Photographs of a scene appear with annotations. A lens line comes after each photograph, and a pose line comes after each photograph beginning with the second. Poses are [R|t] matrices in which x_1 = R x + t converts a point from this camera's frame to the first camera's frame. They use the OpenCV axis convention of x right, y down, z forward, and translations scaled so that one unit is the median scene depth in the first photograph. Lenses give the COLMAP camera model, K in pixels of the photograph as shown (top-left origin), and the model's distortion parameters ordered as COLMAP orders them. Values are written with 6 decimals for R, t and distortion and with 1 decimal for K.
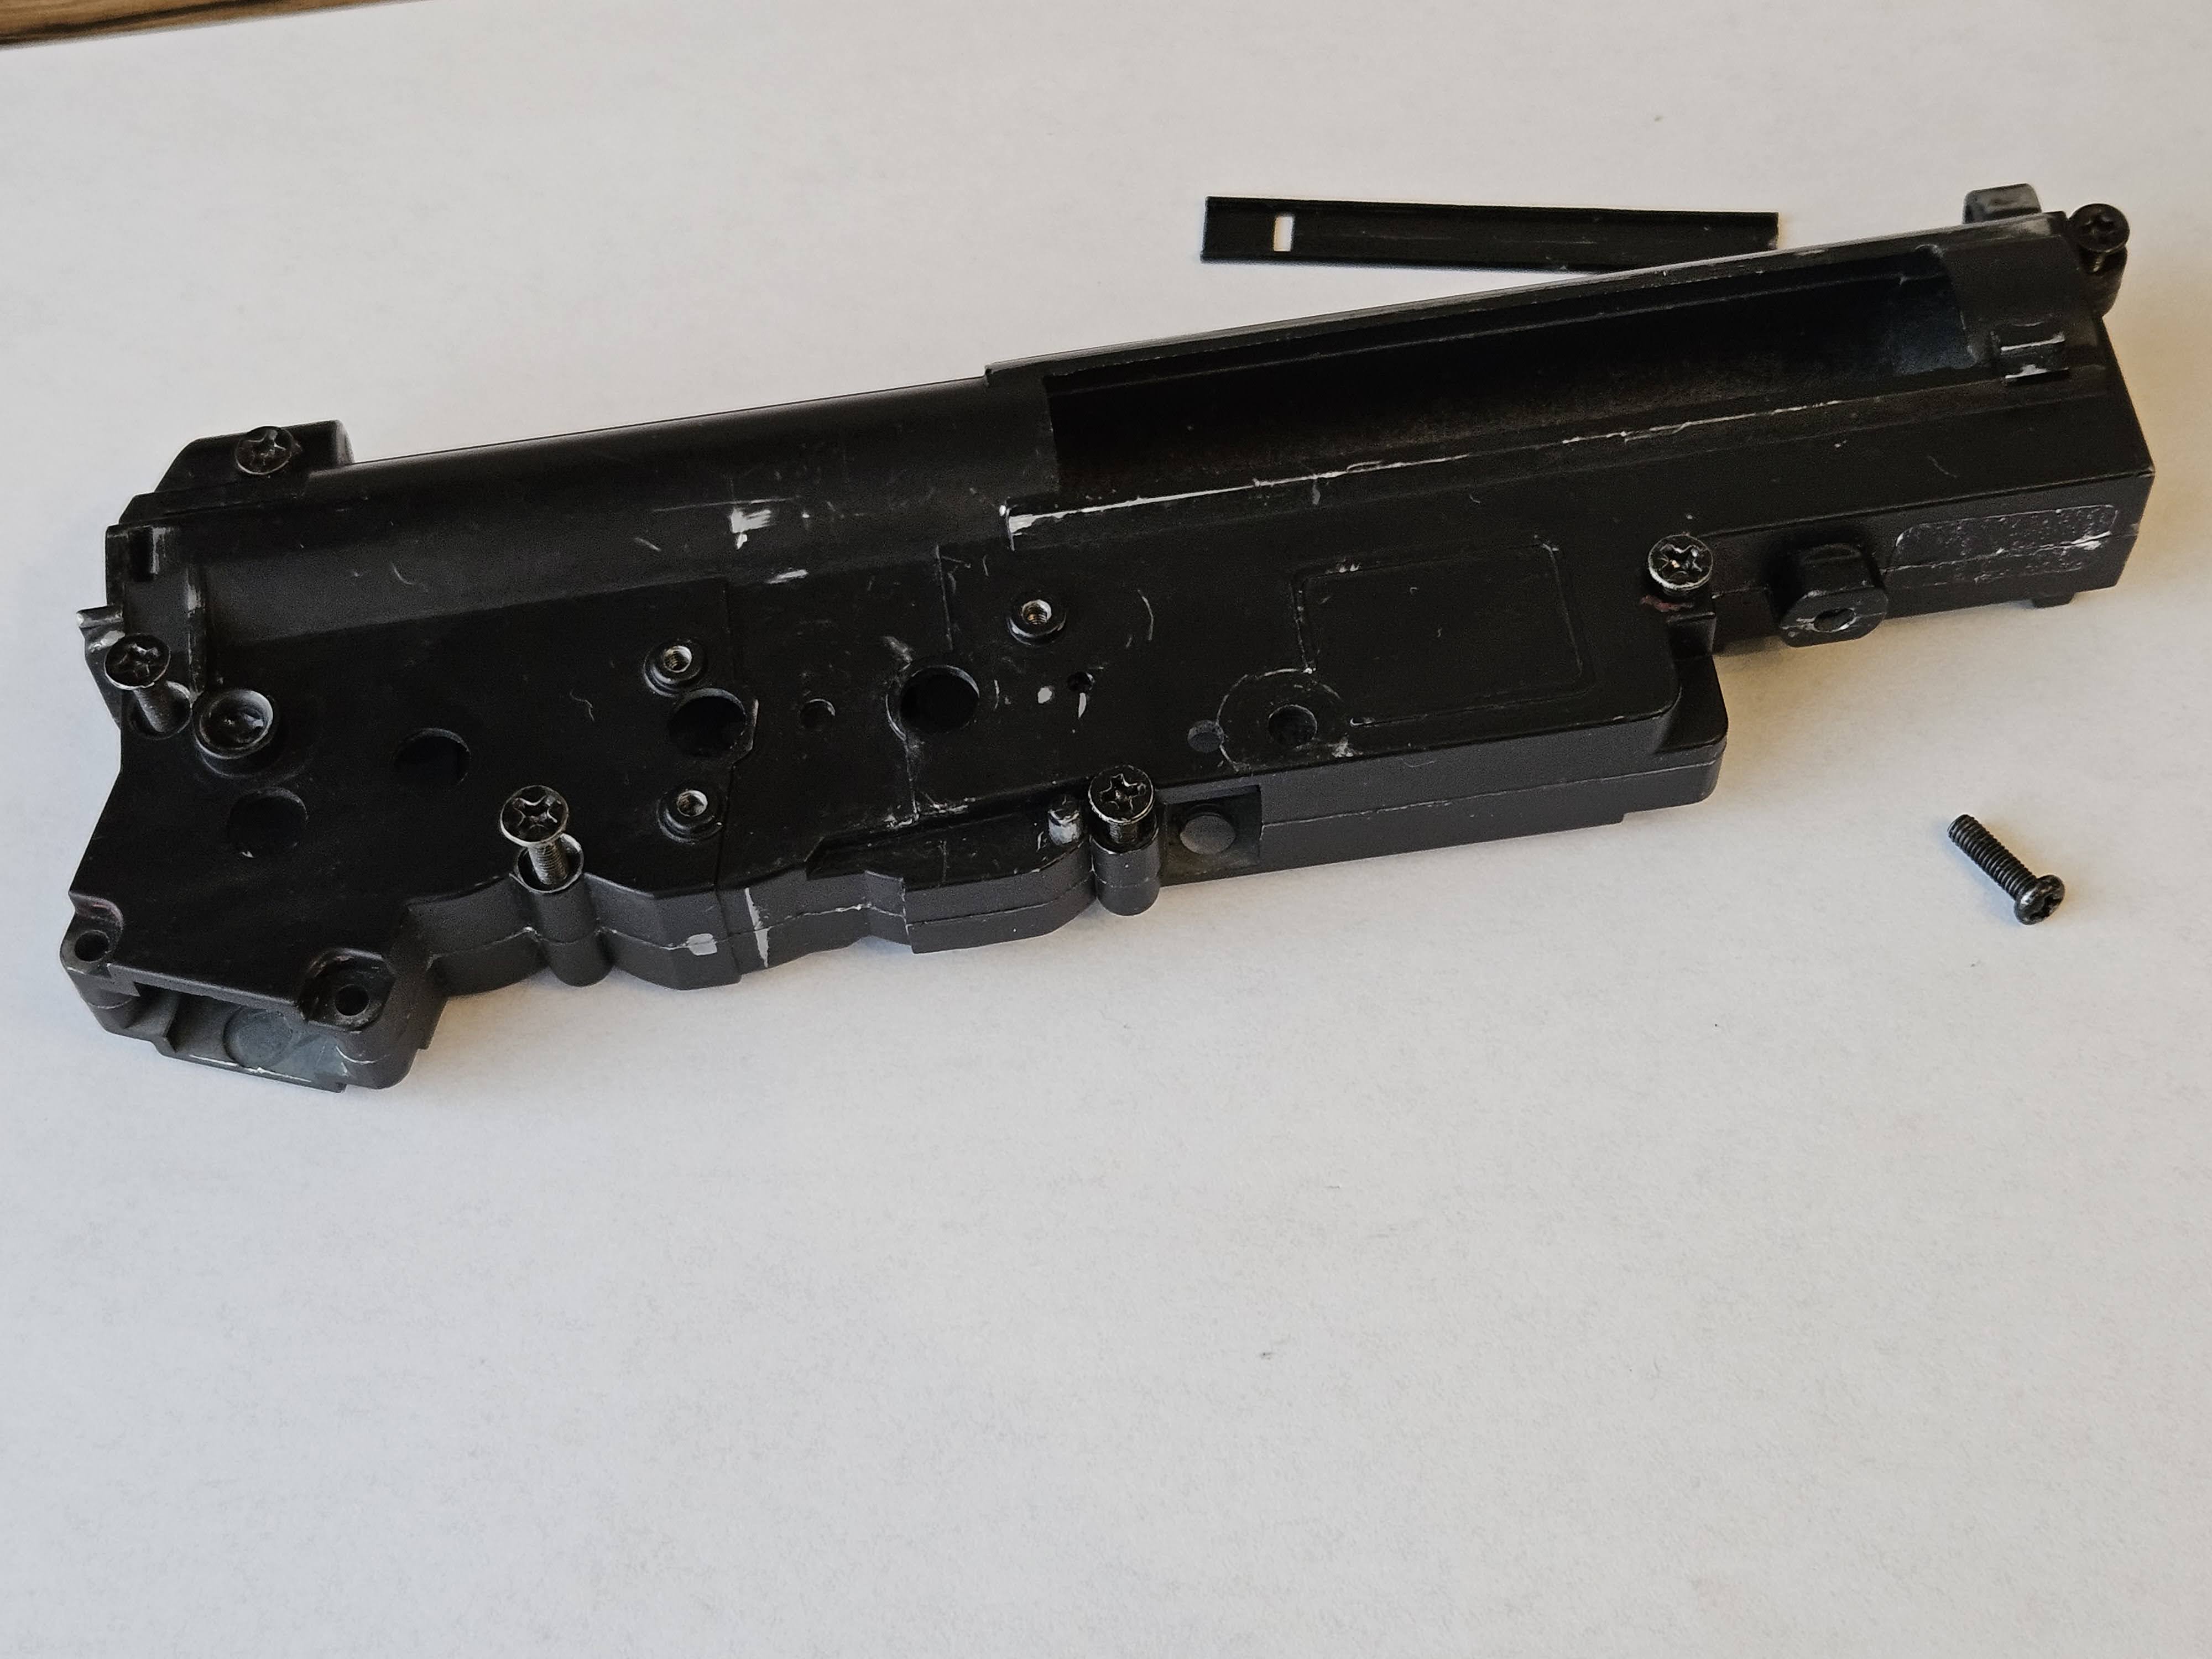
lens RADIAL K [[1503.3, 0, 1106.0], [0, 1503.3, 829.5], [0, 0, 1]] dist [0.000105, -0.000213]
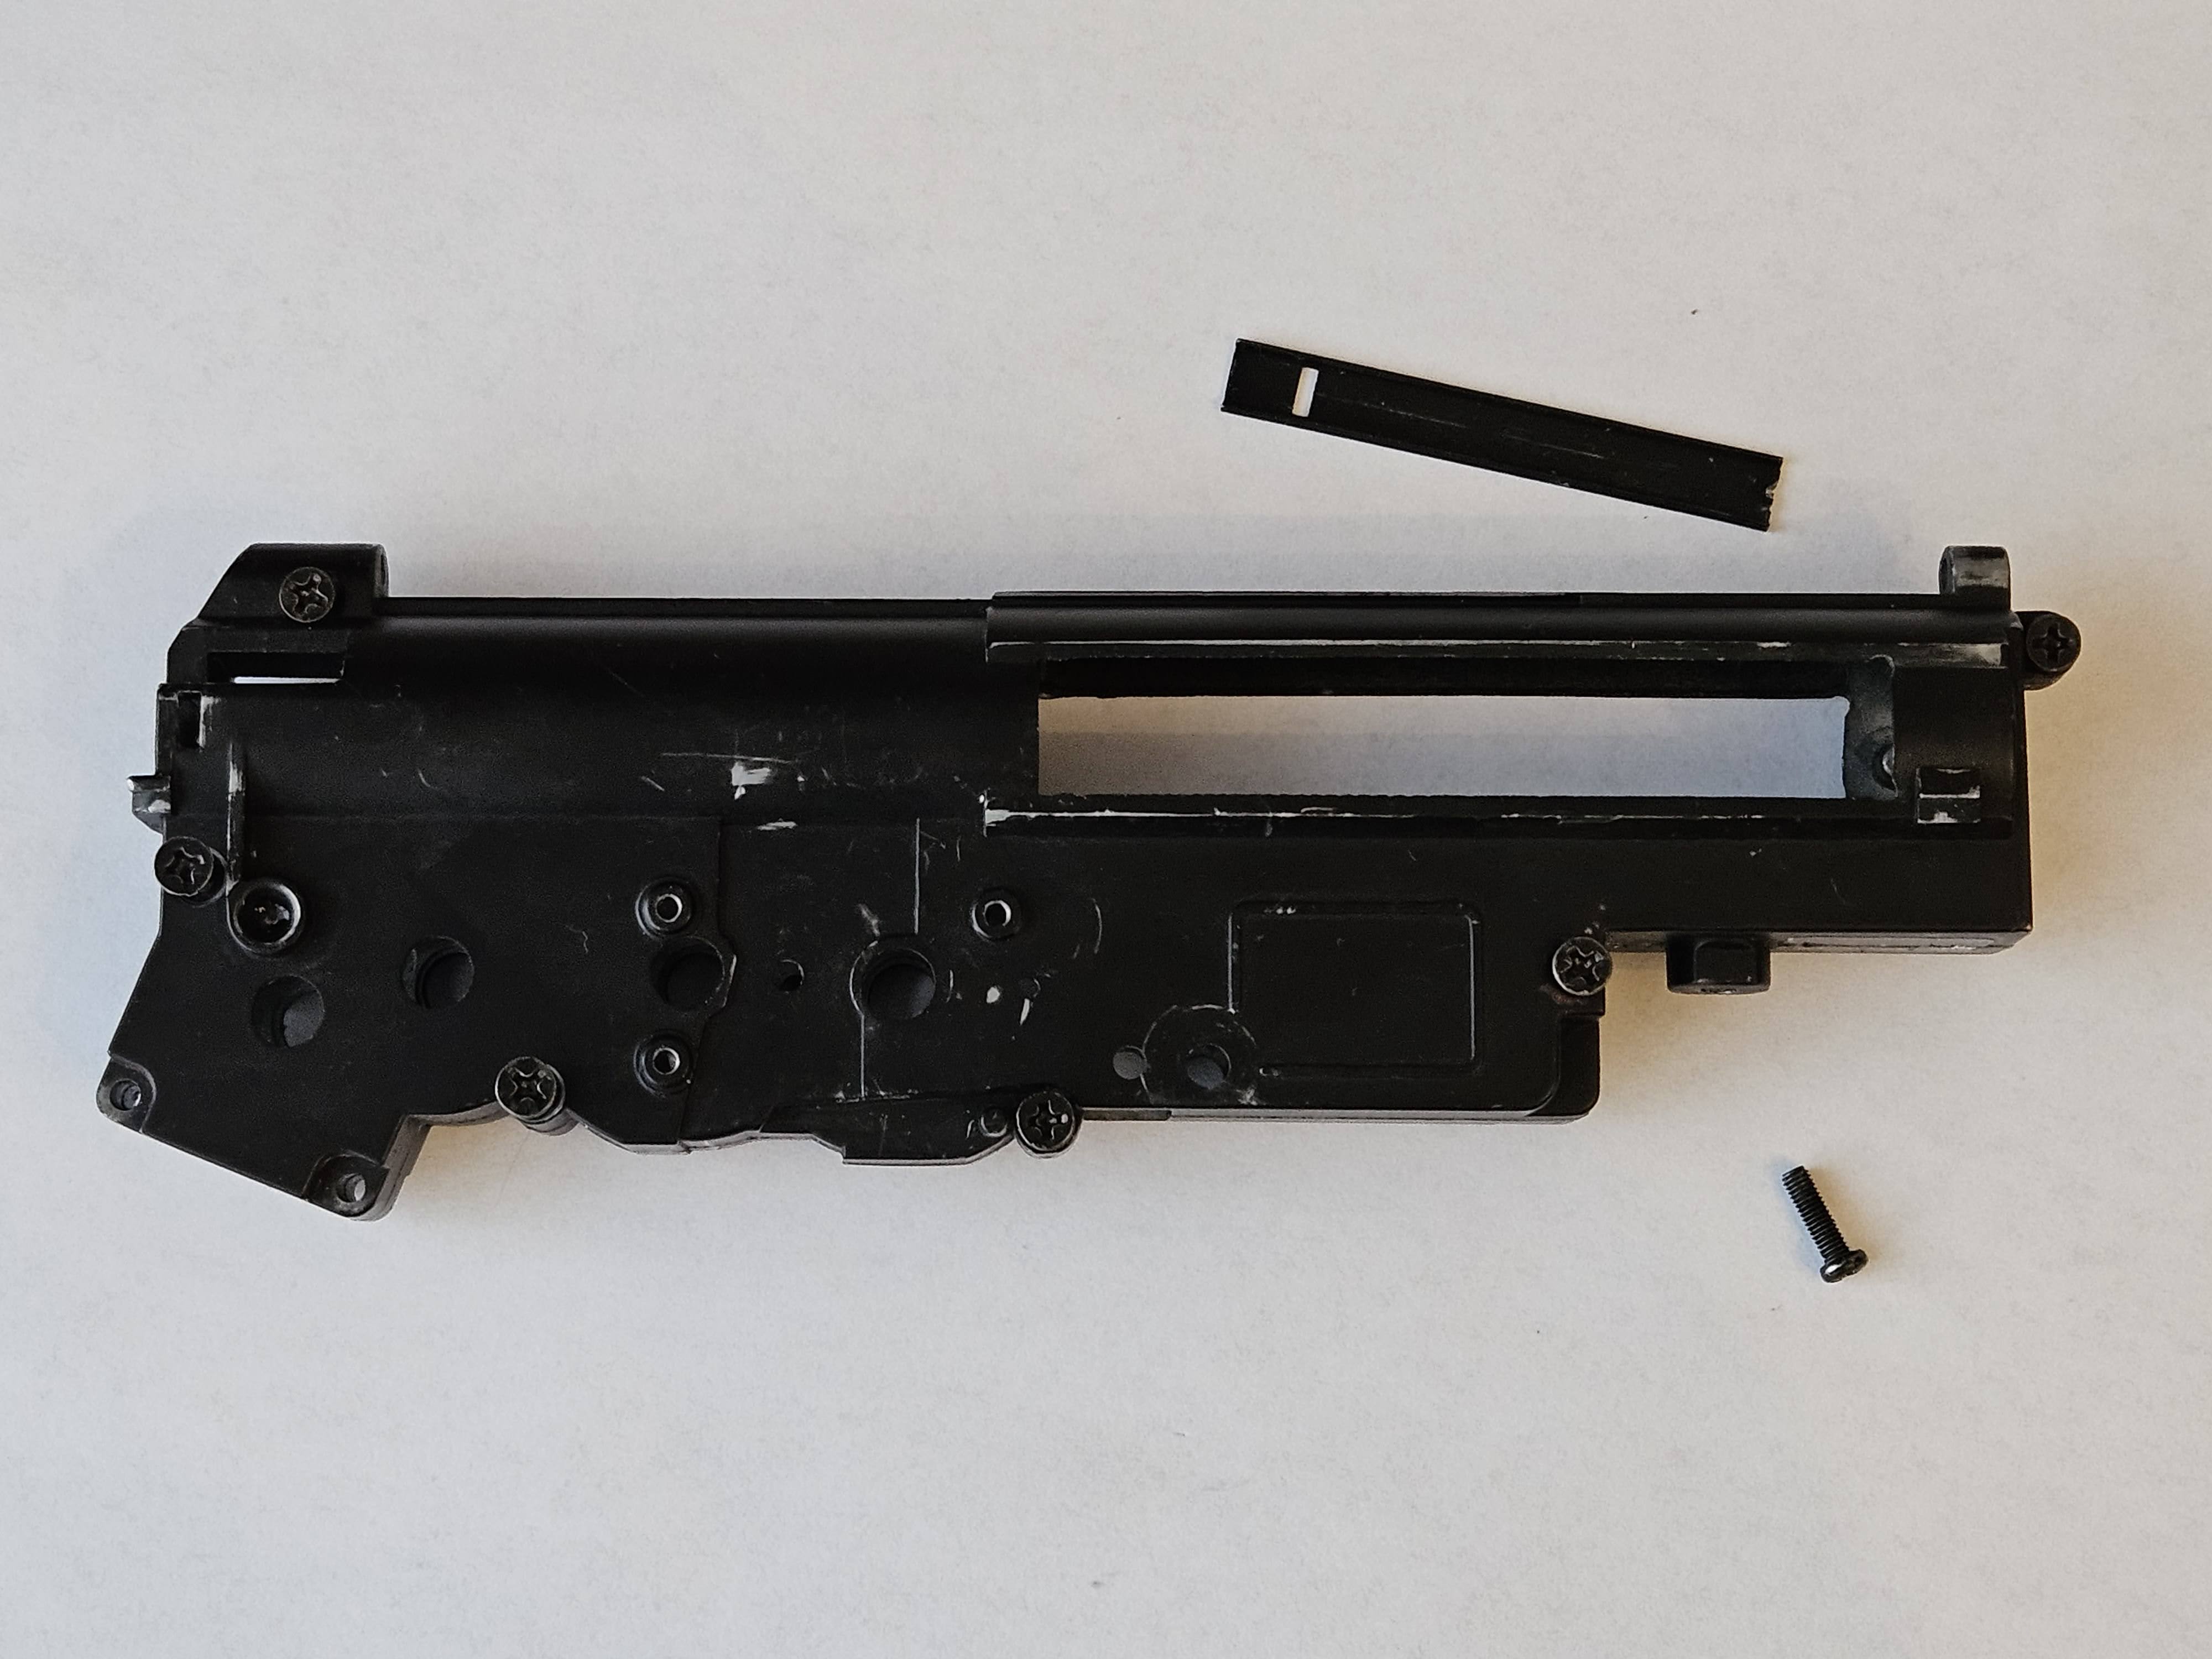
lens RADIAL K [[1465.6, 0, 1056.5], [0, 1465.6, 829.0], [0, 0, 1]] dist [0.000852, -0.002502]
pose [[0.988568, 0.150468, 0.009586, -0.022916], [-0.150347, 0.979003, 0.137656, -0.355744], [0.011328, -0.137523, 0.990434, -0.051365]]
